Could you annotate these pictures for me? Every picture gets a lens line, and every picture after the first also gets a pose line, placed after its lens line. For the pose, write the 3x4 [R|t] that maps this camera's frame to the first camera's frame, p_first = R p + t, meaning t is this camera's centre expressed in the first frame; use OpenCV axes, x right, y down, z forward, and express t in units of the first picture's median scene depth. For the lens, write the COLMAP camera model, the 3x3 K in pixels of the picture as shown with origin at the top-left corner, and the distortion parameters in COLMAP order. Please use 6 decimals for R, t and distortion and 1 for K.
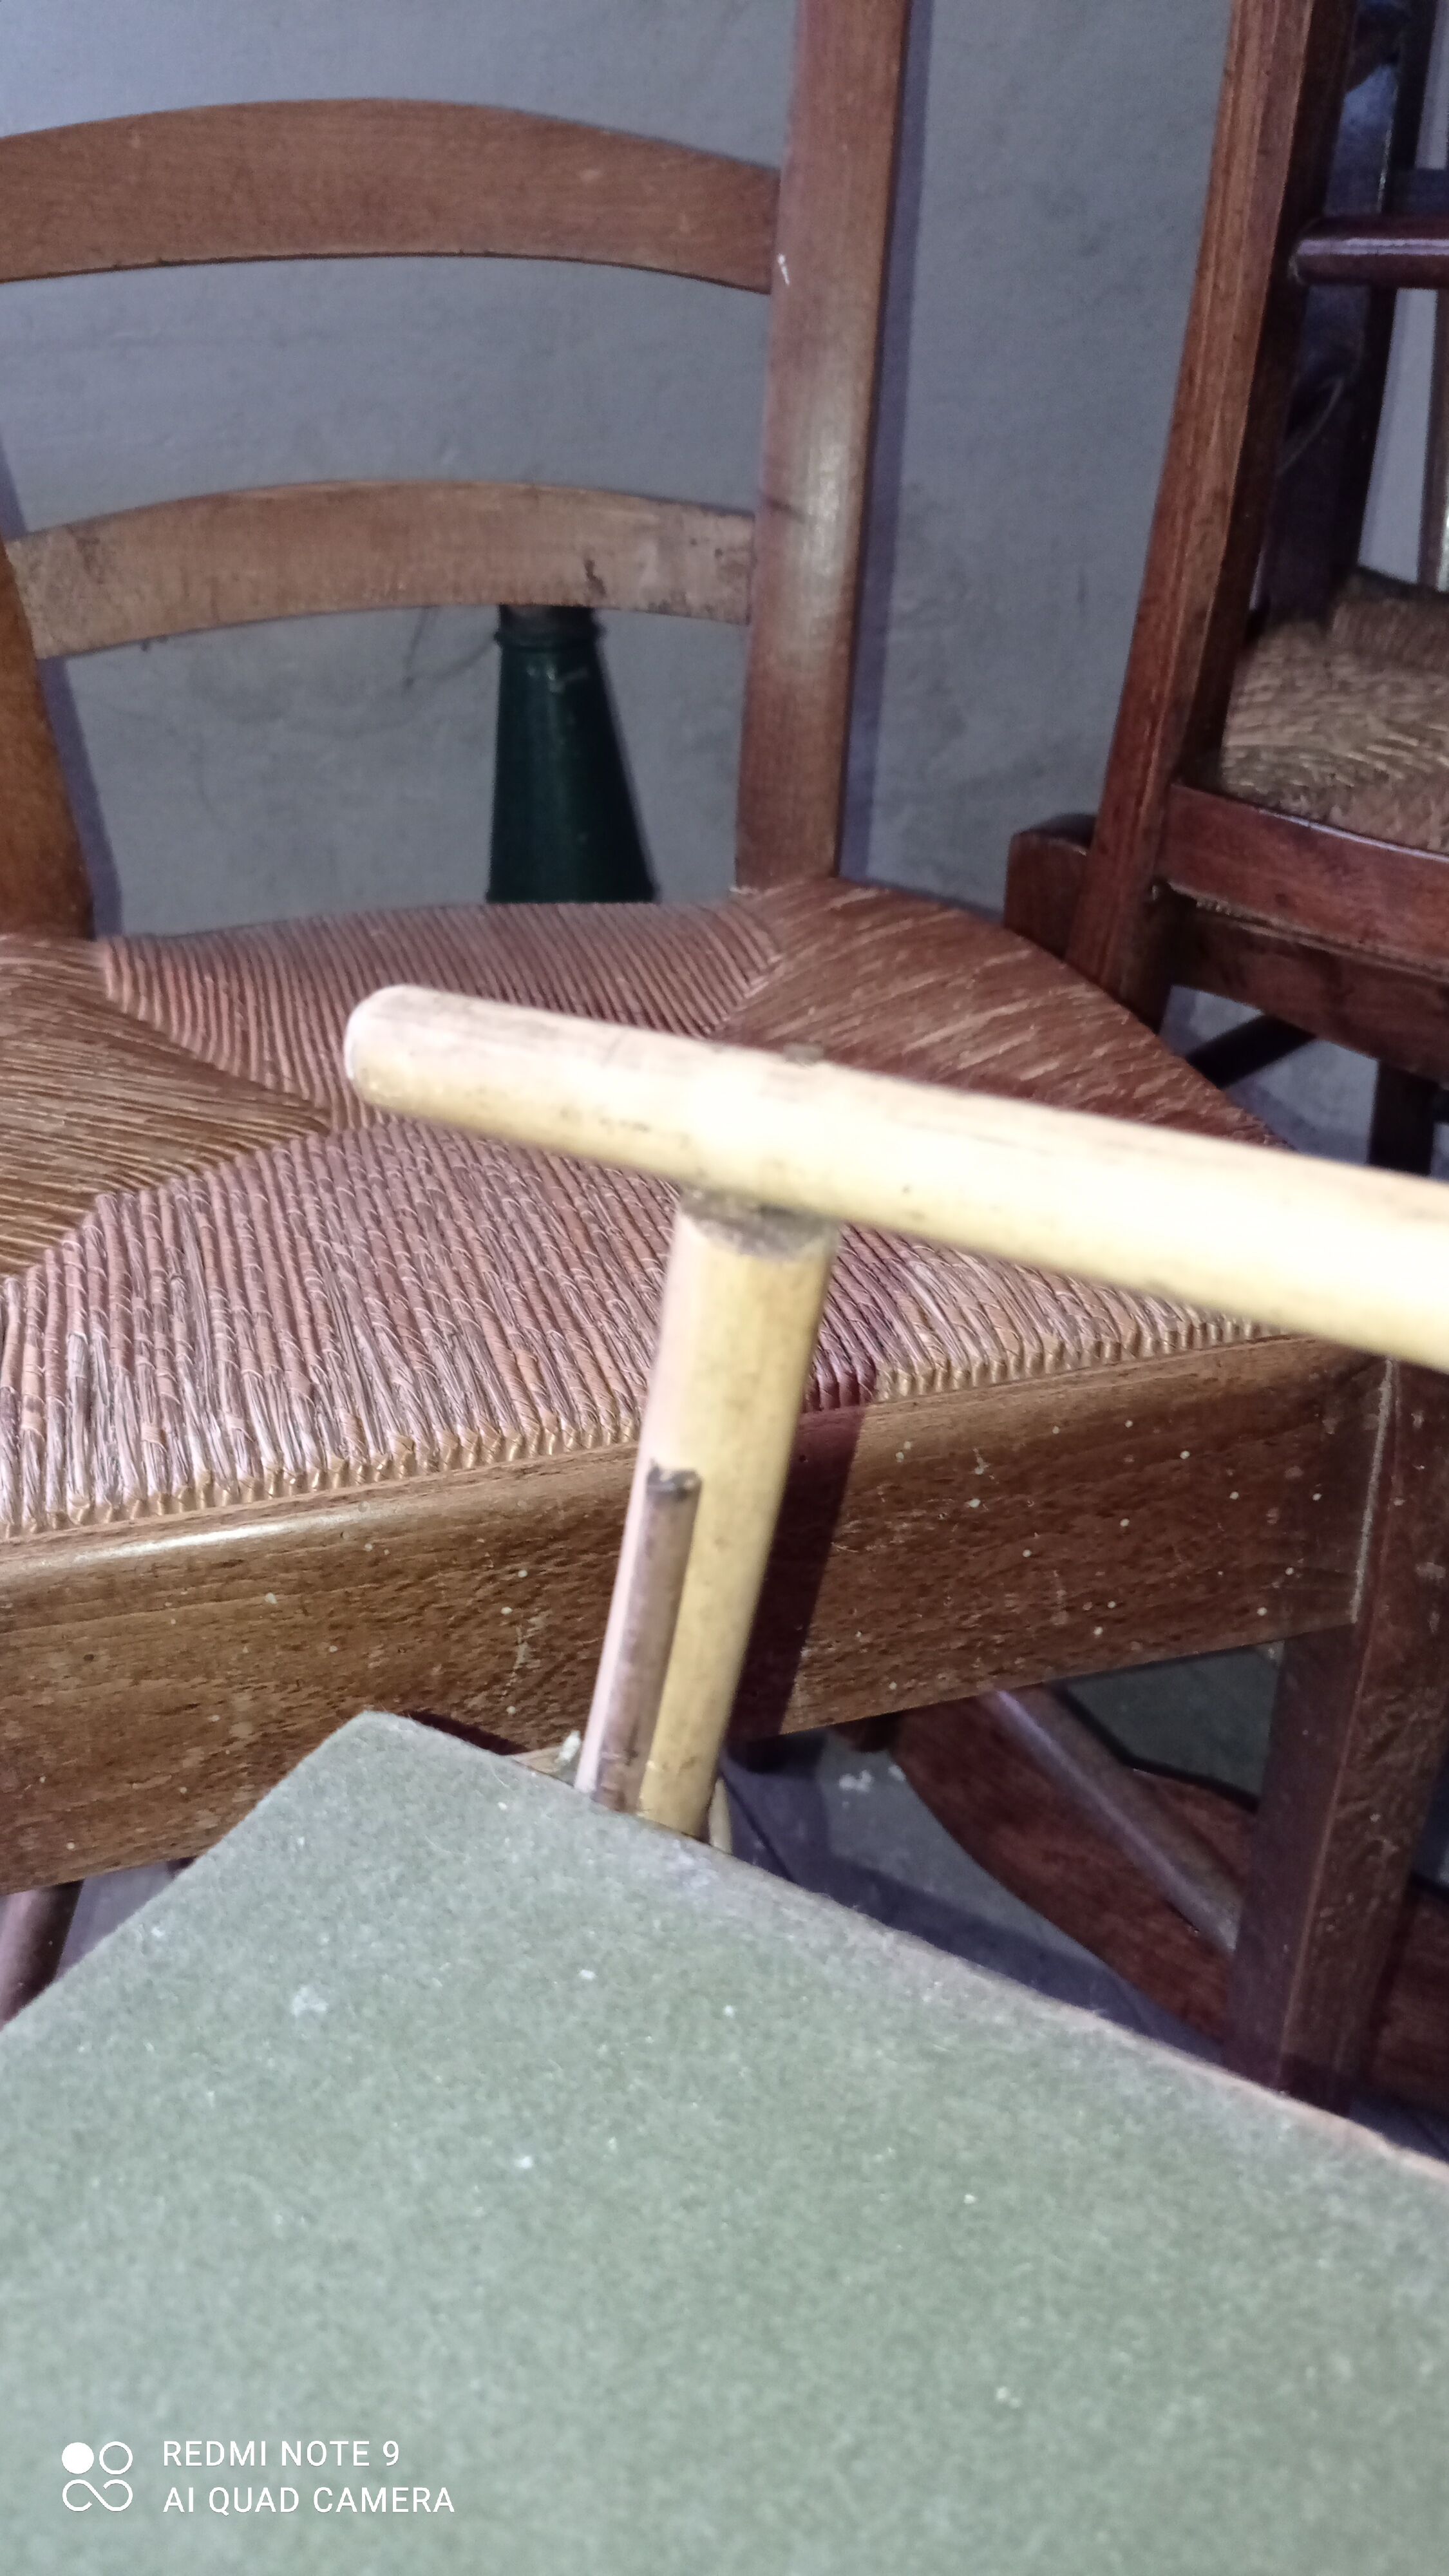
lens RADIAL K [[1935.9, 0, 718.6], [0, 1935.9, 1285.5], [0, 0, 1]] dist [0.017828, -0.007388]
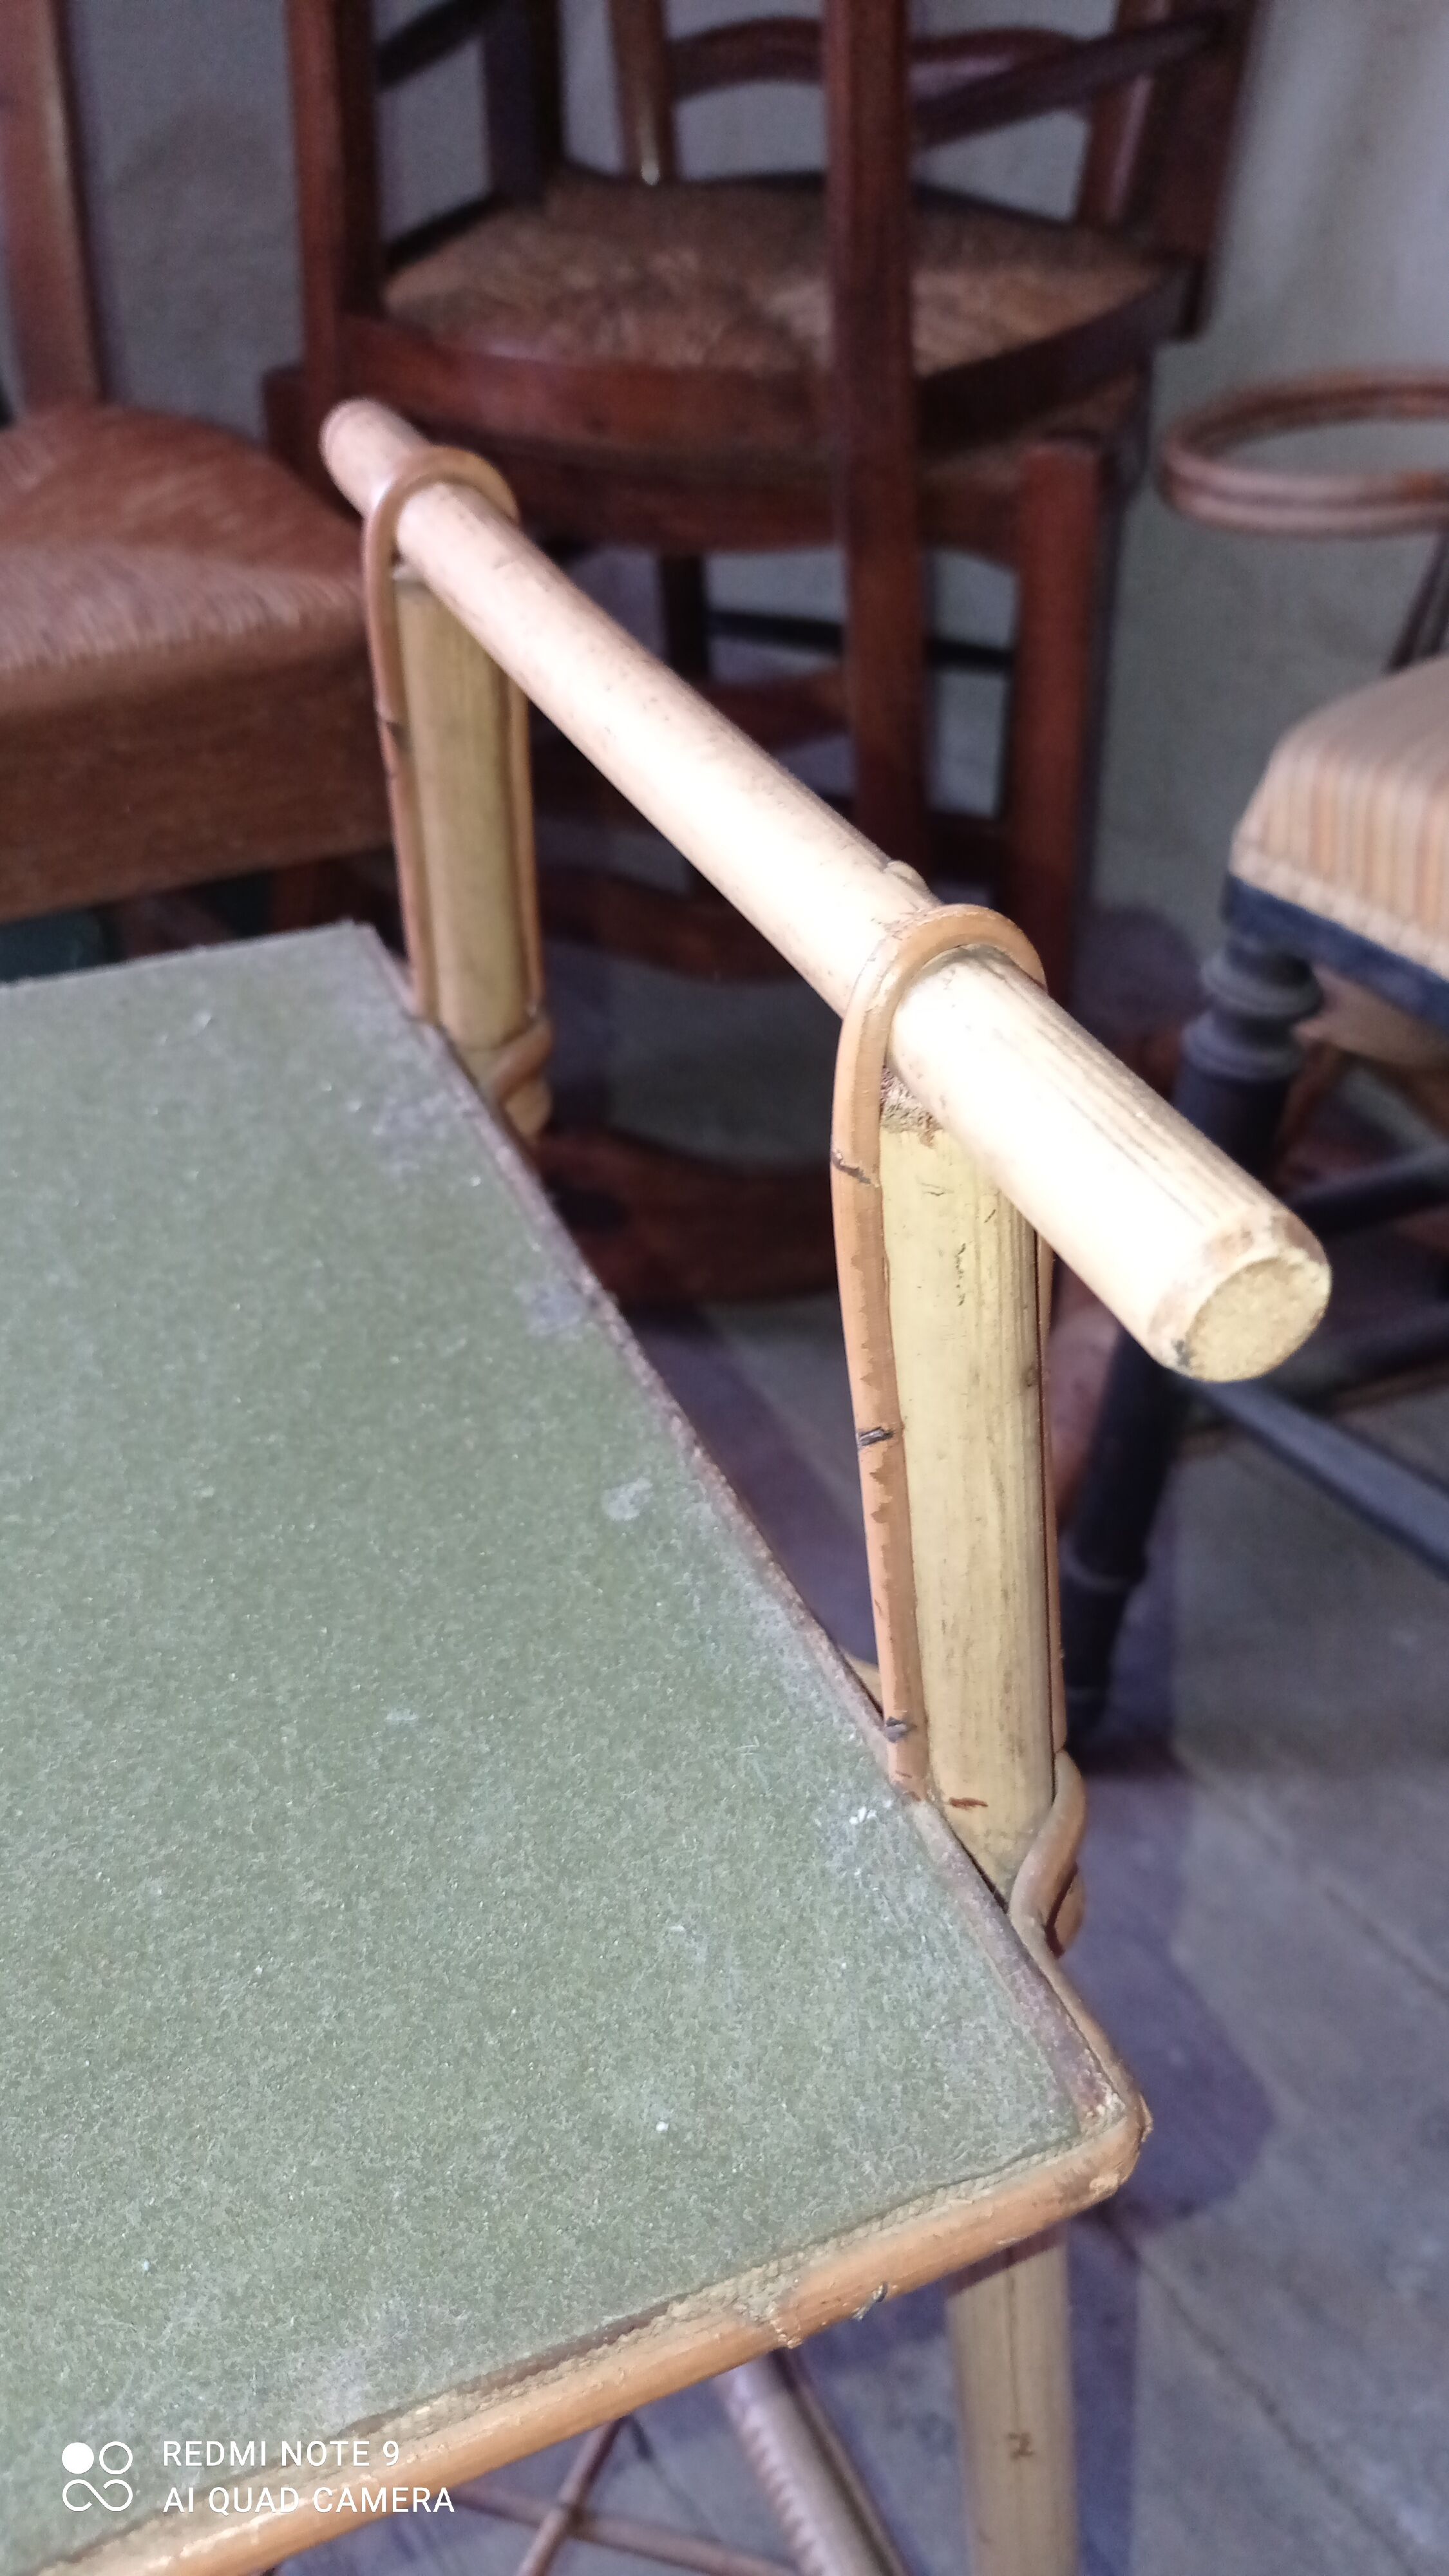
lens RADIAL K [[1935.7, 0, 724.5], [0, 1935.7, 1288.0], [0, 0, 1]] dist [-0.007943, -0.003784]
pose [[0.979726, -0.119691, 0.160660, 0.283536], [0.096815, 0.984922, 0.143372, 0.342400], [-0.175398, -0.124911, 0.976541, -0.622371]]
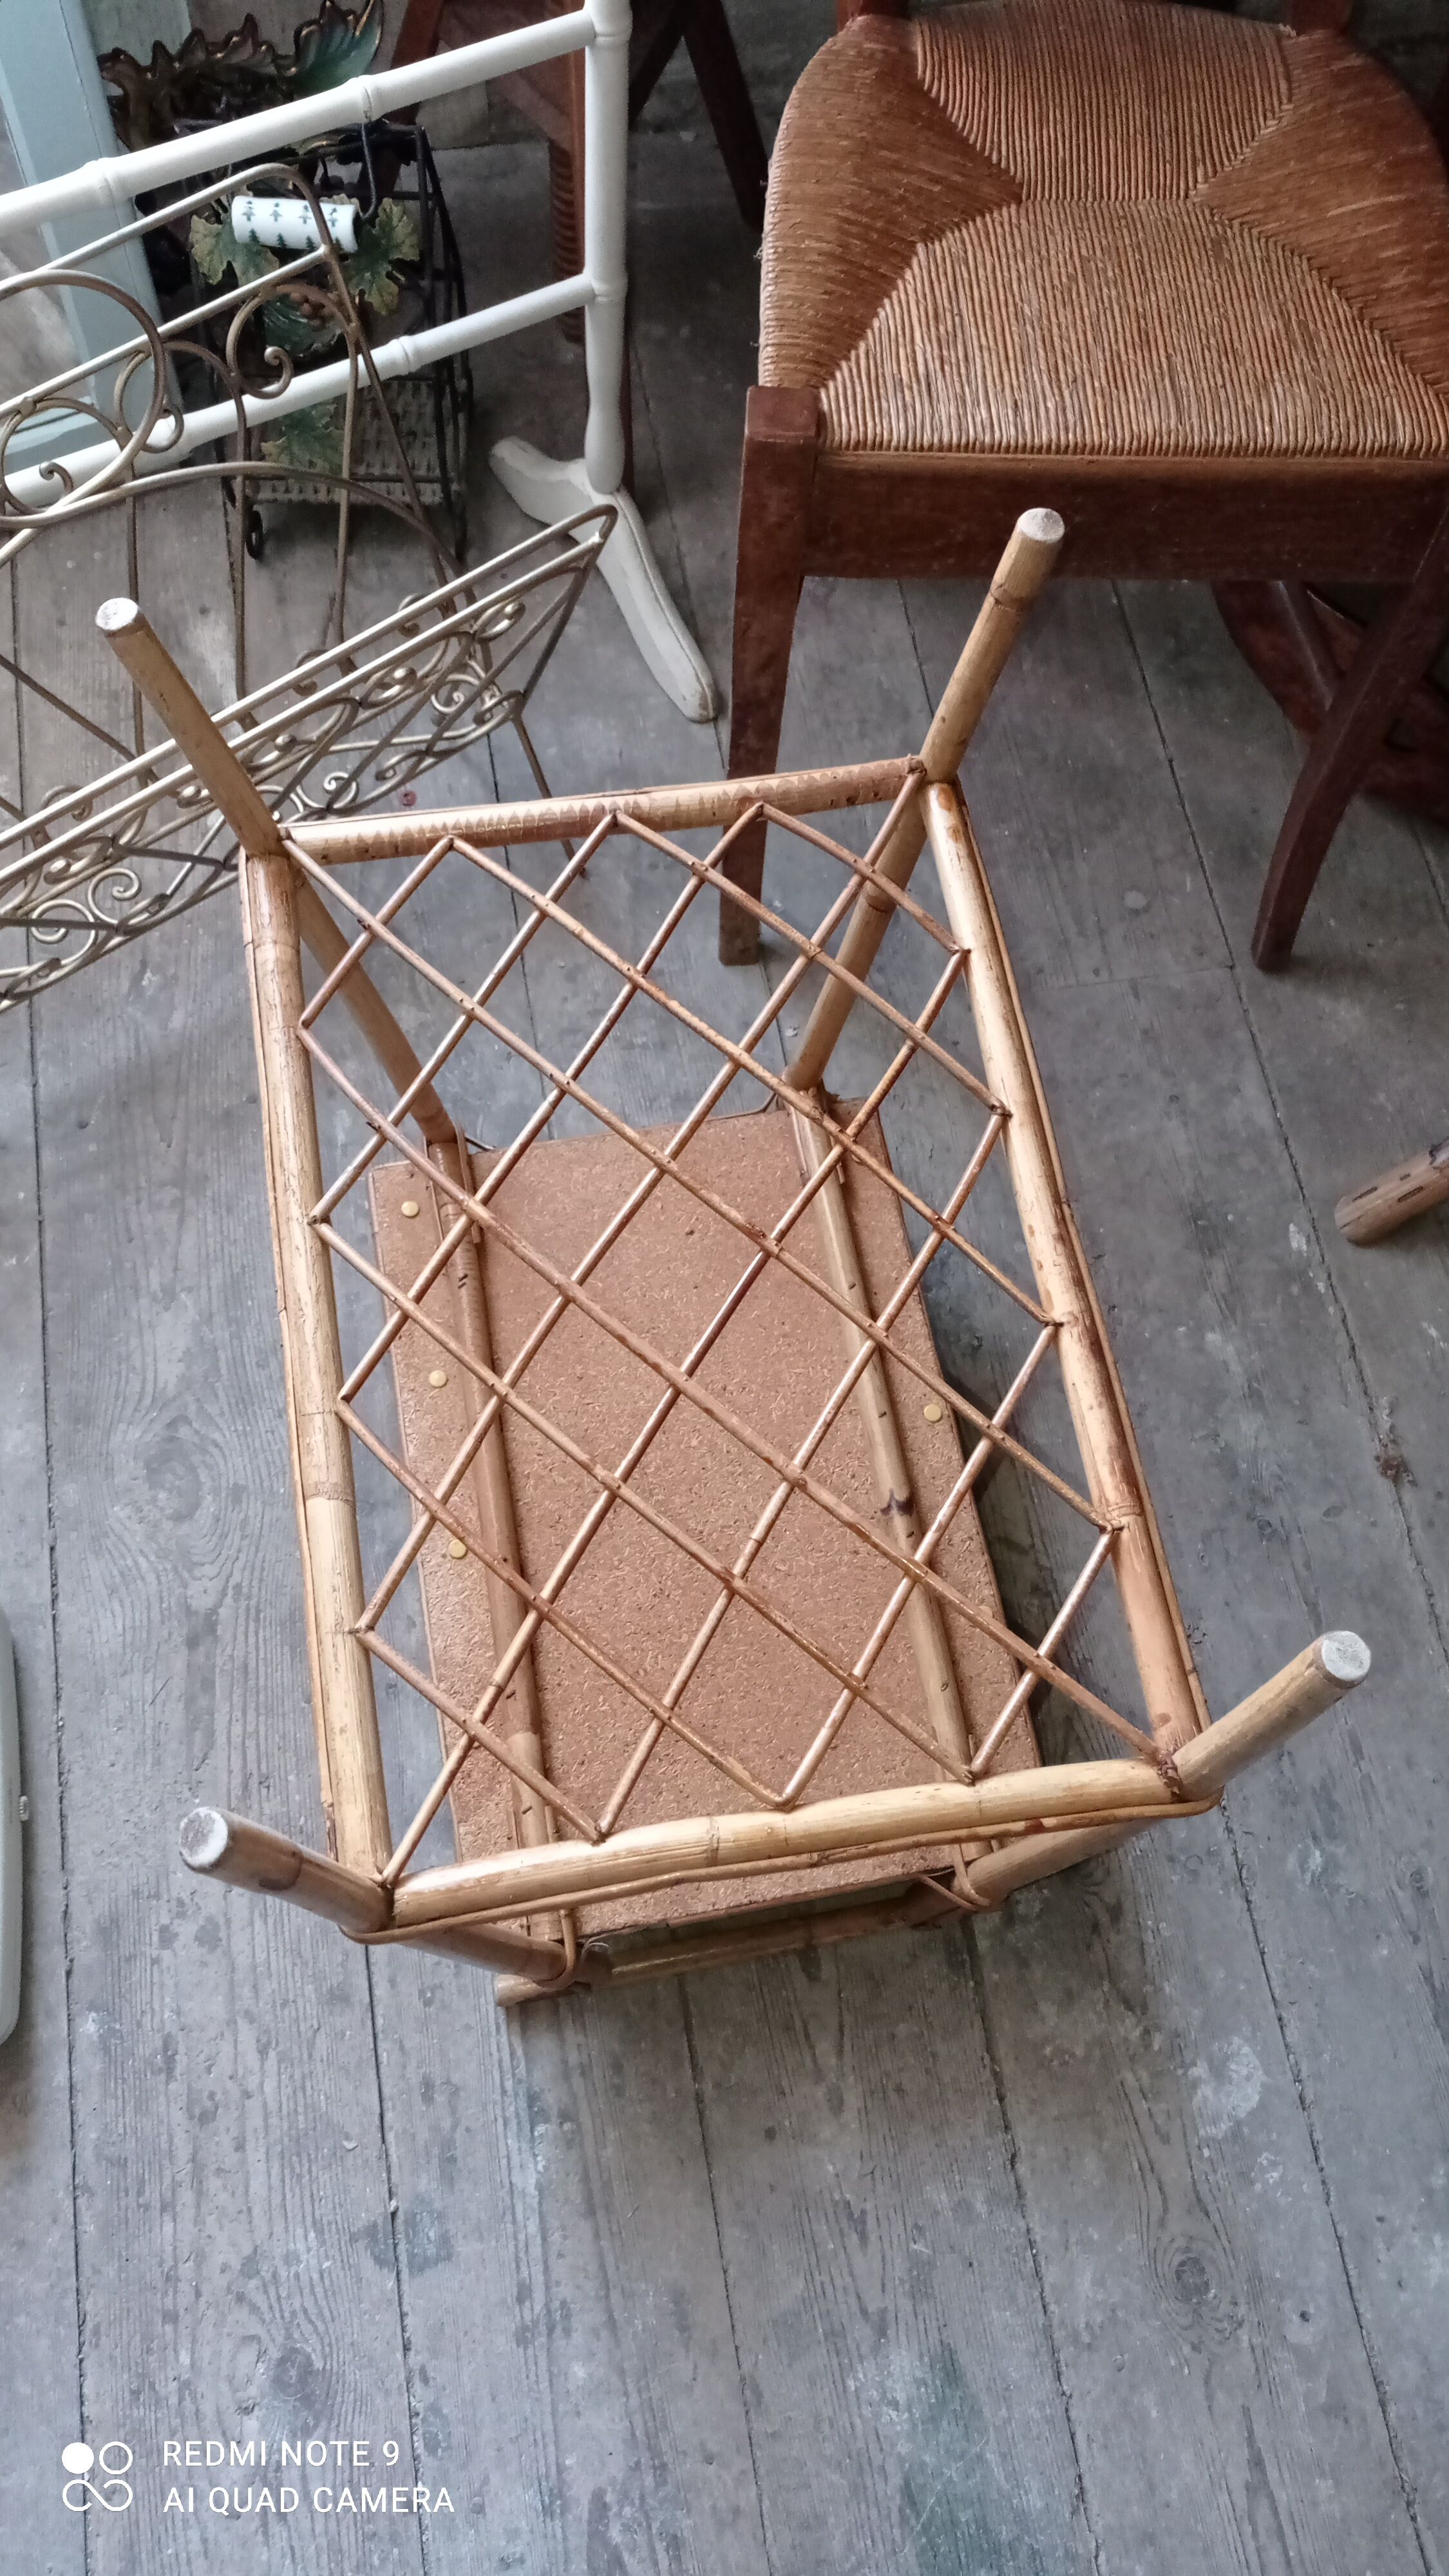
lens RADIAL K [[1918.9, 0, 722.0], [0, 1918.9, 1285.0], [0, 0, 1]] dist [0.023706, -0.011327]
pose [[0.965973, 0.252508, -0.056003, -0.132300], [-0.163640, 0.764339, 0.623705, -0.501786], [0.200296, -0.593318, 0.779651, -1.500060]]
